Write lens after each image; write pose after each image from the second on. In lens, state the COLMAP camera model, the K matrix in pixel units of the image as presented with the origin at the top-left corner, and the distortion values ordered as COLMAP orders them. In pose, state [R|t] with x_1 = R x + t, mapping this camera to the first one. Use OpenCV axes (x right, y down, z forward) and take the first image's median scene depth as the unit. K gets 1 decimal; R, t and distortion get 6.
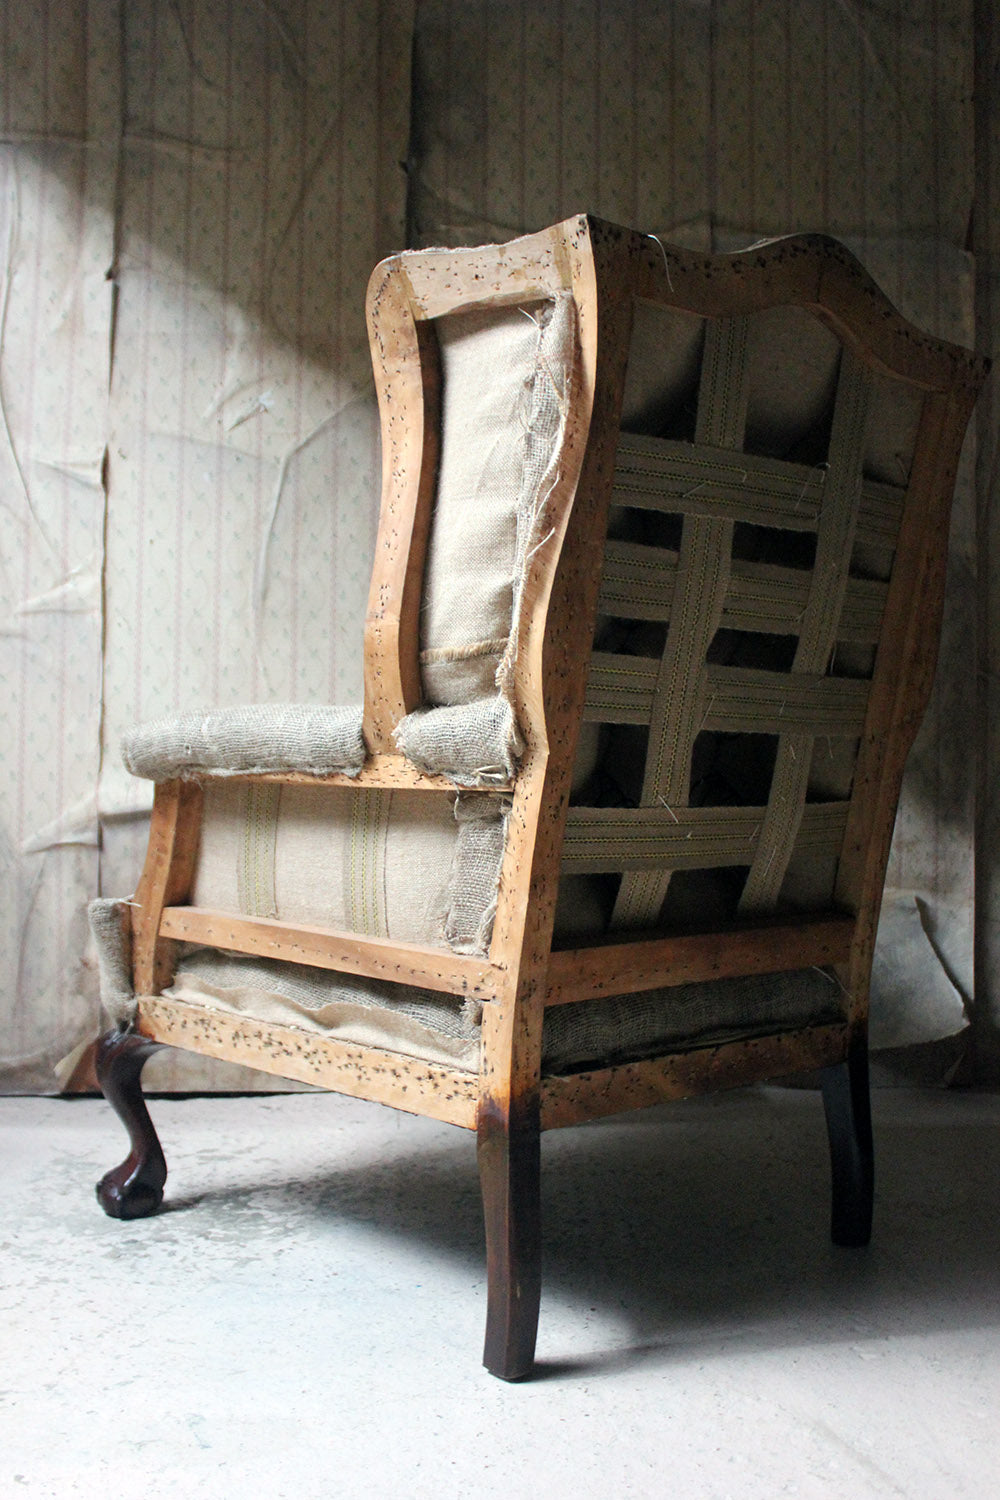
lens RADIAL K [[1478.2, 0, 500.0], [0, 1478.2, 750.0], [0, 0, 1]] dist [-0.131381, 0.176057]
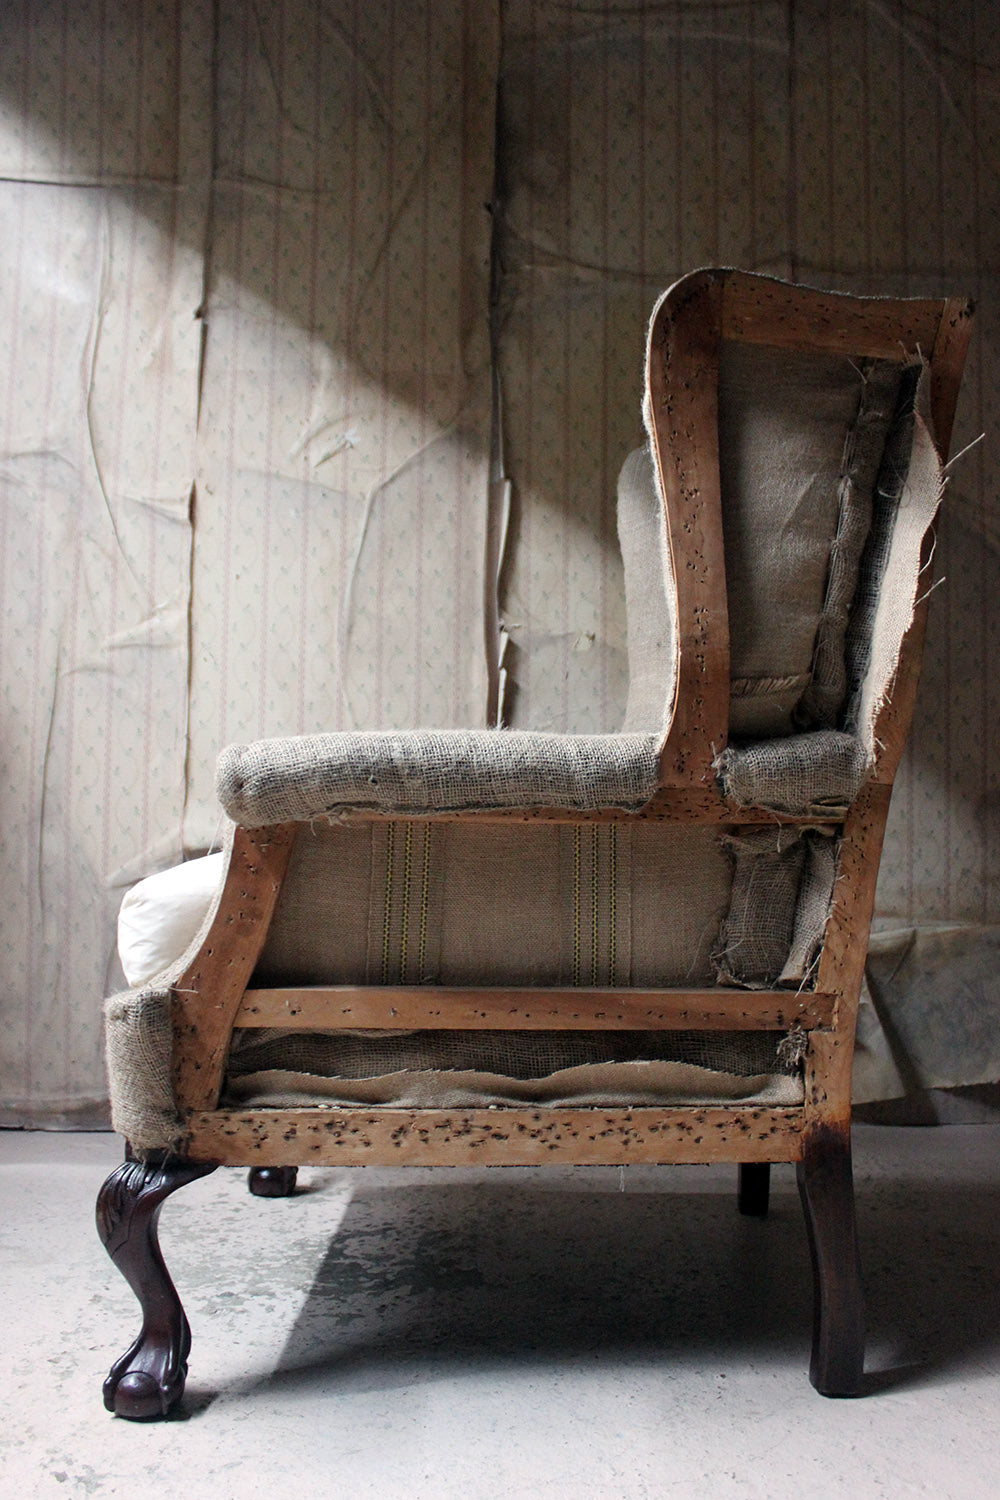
lens RADIAL K [[1359.0, 0, 503.1], [0, 1359.0, 754.4], [0, 0, 1]] dist [-0.144873, 0.152594]
pose [[0.999849, 0.000942, -0.017375, -0.040148], [-0.001408, 0.999639, -0.026836, 0.003892], [0.017344, 0.026856, 0.999489, 0.083953]]
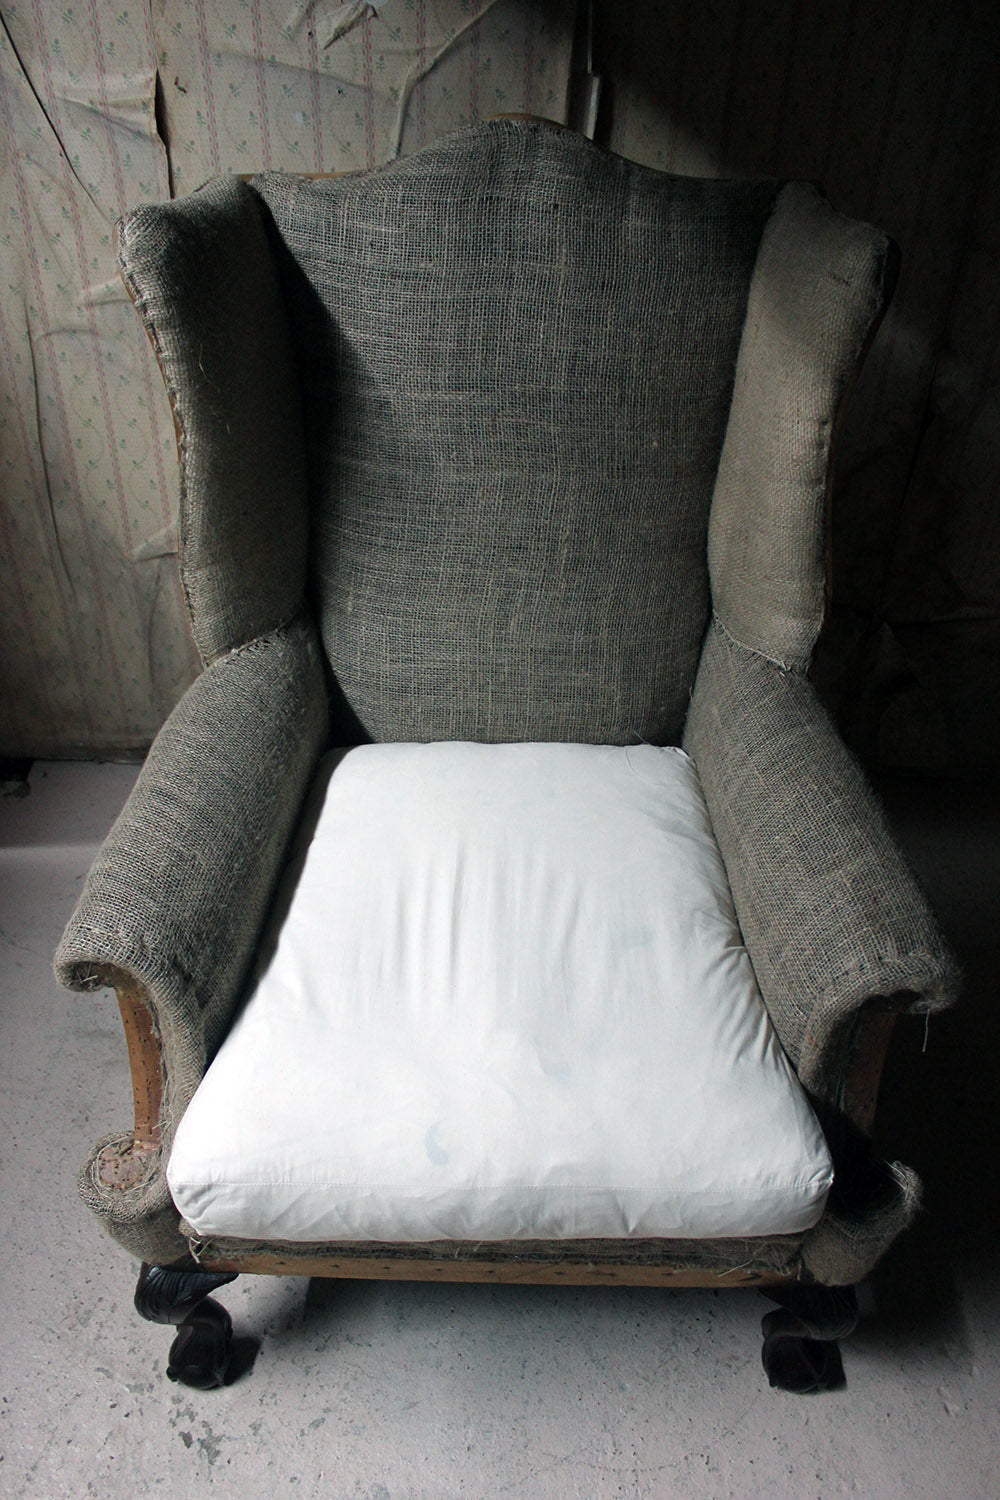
lens RADIAL K [[1244.4, 0, 499.6], [0, 1244.4, 756.9], [0, 0, 1]] dist [-0.165513, 0.158056]
pose [[0.997374, 0.059193, -0.041735, -0.056576], [-0.017268, 0.753964, 0.656688, -0.343299], [0.070338, -0.654243, 0.753006, 0.348270]]
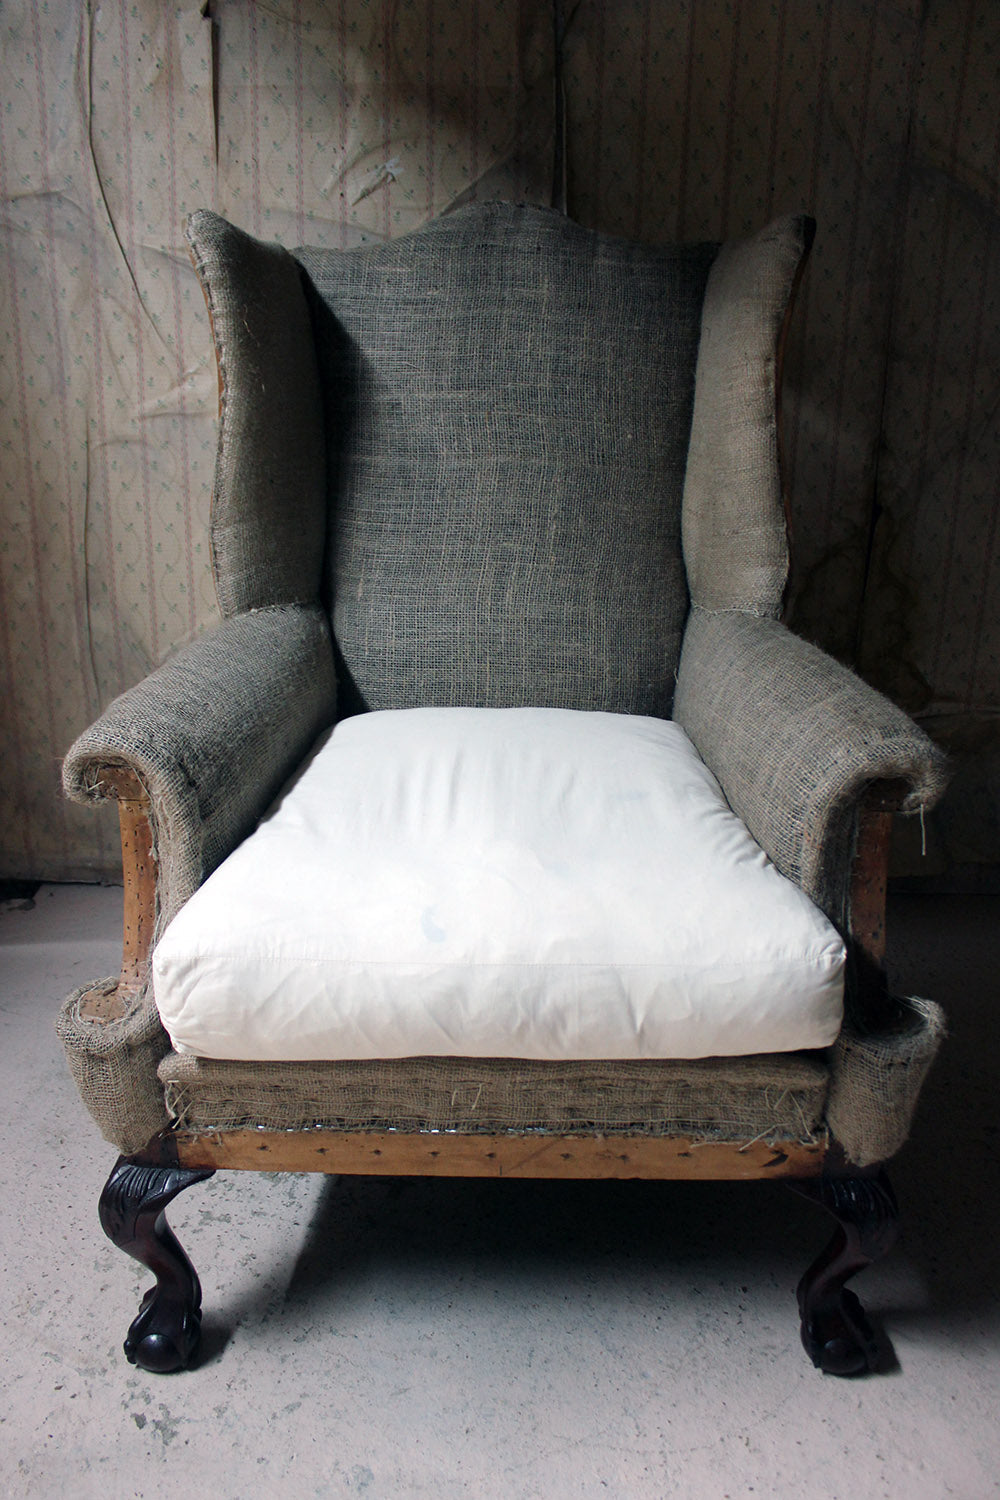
lens RADIAL K [[1244.4, 0, 499.6], [0, 1244.4, 756.9], [0, 0, 1]] dist [-0.165513, 0.158056]
pose [[0.997647, 0.030396, -0.061447, -0.041753], [-0.007353, 0.938606, 0.344914, -0.158671], [0.068158, -0.343650, 0.936621, 0.207570]]
